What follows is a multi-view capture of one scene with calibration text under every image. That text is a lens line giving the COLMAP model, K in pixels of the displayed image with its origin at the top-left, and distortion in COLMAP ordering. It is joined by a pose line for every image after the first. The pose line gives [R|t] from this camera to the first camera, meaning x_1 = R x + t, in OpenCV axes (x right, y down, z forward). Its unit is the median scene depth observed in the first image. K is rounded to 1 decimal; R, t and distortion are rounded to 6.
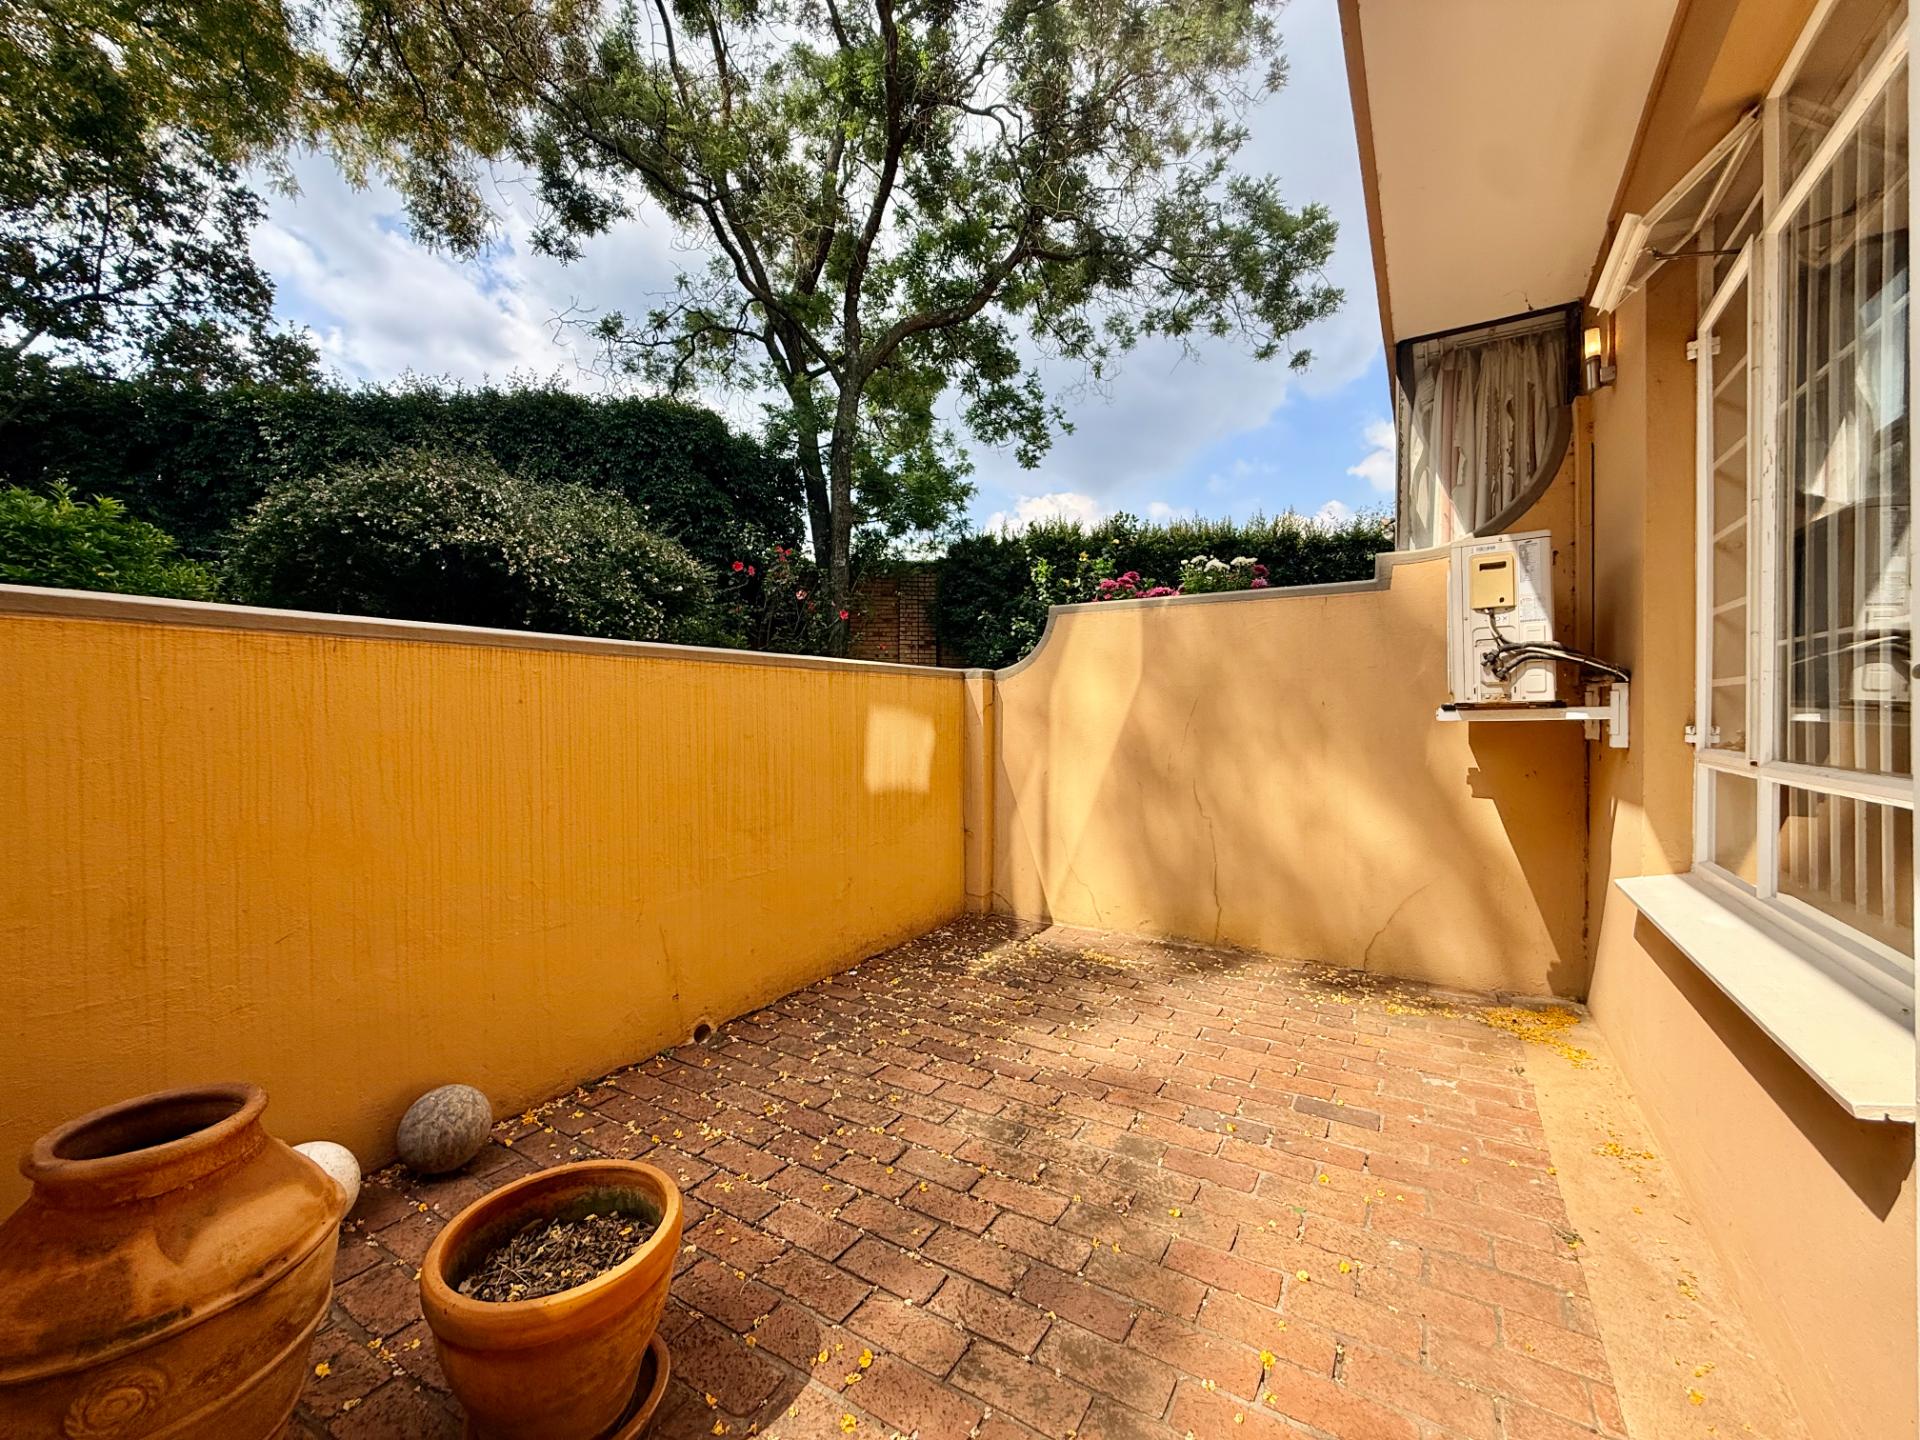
lens RADIAL K [[762.9, 0, 954.1], [0, 762.9, 719.1], [0, 0, 1]] dist [0.000379, -0.000292]
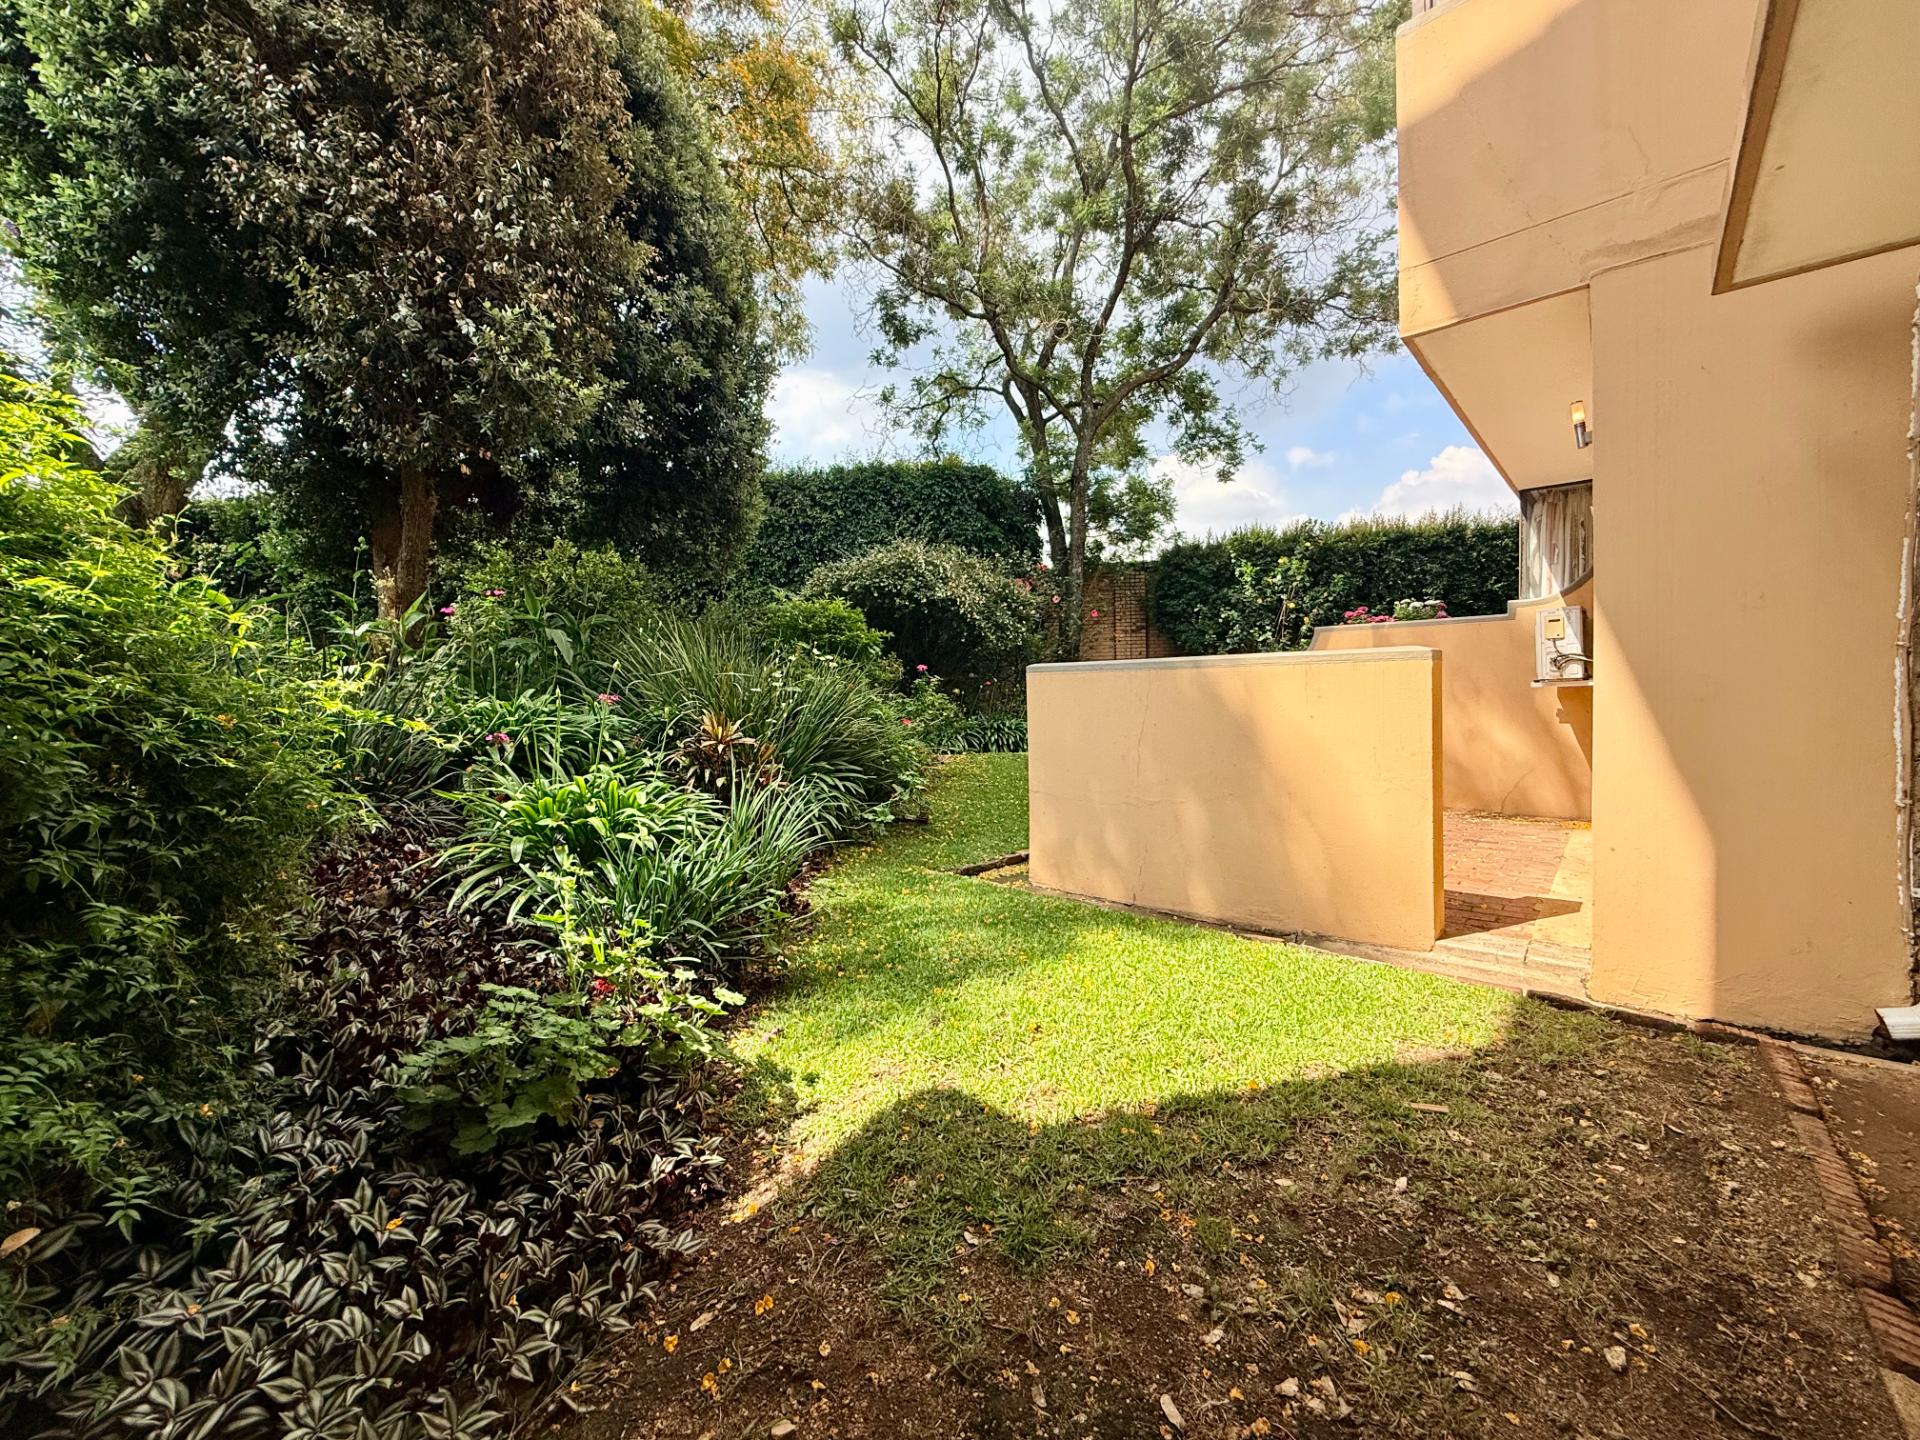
lens RADIAL K [[762.9, 0, 954.1], [0, 762.9, 719.1], [0, 0, 1]] dist [0.000379, -0.000292]
pose [[0.985144, -0.022525, -0.170248, -0.139775], [0.029281, 0.998876, 0.037282, -0.007778], [0.169217, -0.041713, 0.984696, -0.317163]]
